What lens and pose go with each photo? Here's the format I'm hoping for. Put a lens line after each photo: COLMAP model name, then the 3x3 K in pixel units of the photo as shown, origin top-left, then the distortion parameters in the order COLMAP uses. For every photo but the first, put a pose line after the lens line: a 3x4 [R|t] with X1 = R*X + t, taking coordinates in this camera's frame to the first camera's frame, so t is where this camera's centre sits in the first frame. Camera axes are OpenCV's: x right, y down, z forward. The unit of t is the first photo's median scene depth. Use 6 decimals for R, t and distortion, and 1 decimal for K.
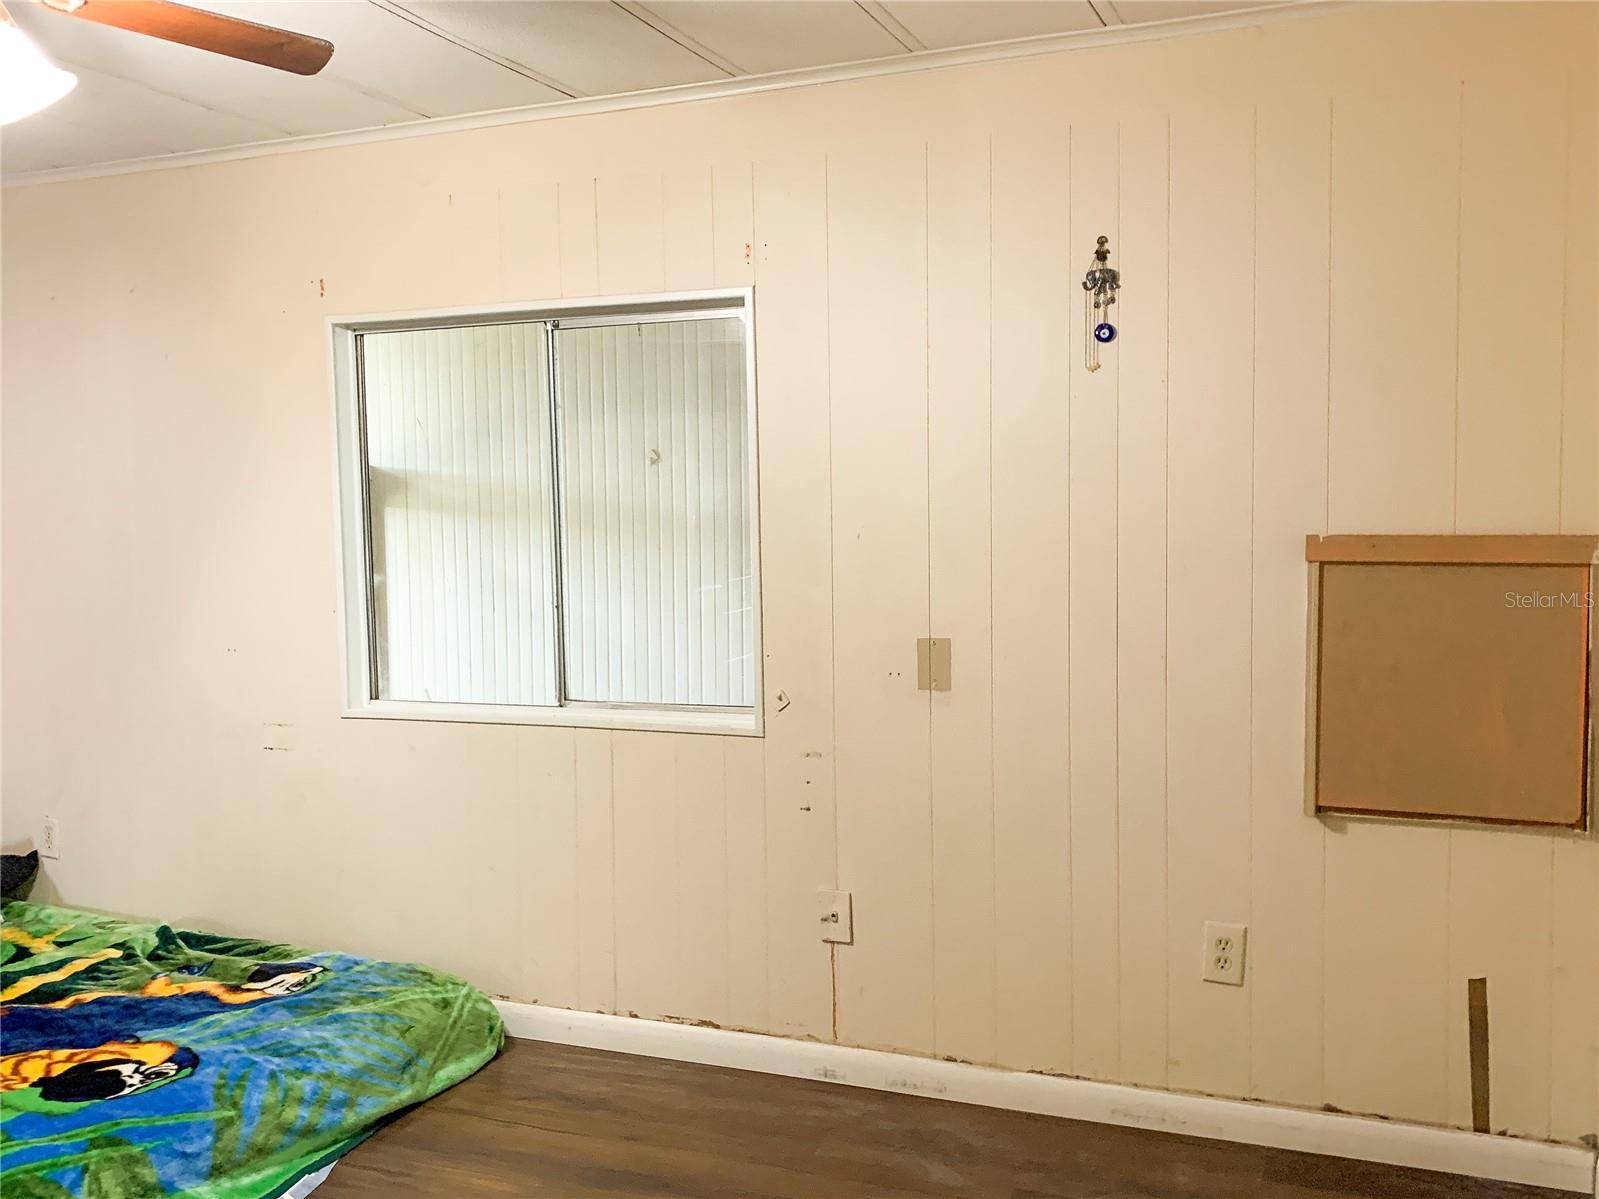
lens RADIAL K [[1392.6, 0, 799.5], [0, 1392.6, 599.5], [0, 0, 1]] dist [-0.016139, -0.012131]
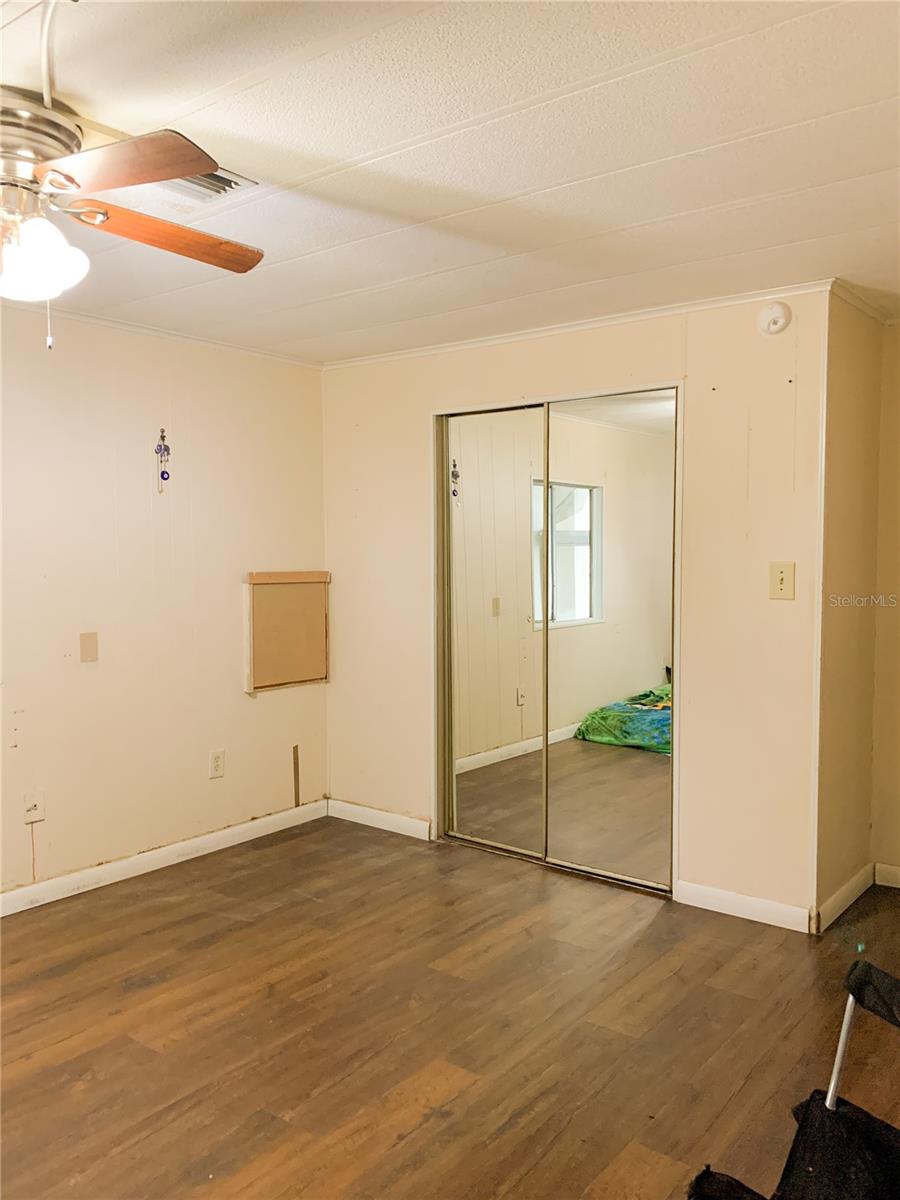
lens RADIAL K [[1045.1, 0, 450.0], [0, 1045.1, 600.0], [0, 0, 1]] dist [-0.016139, -0.012131]
pose [[0.257663, -0.047645, 0.965060, -1.166370], [0.055747, 0.997853, 0.034380, -0.038519], [-0.964625, 0.044940, 0.259765, 0.204241]]
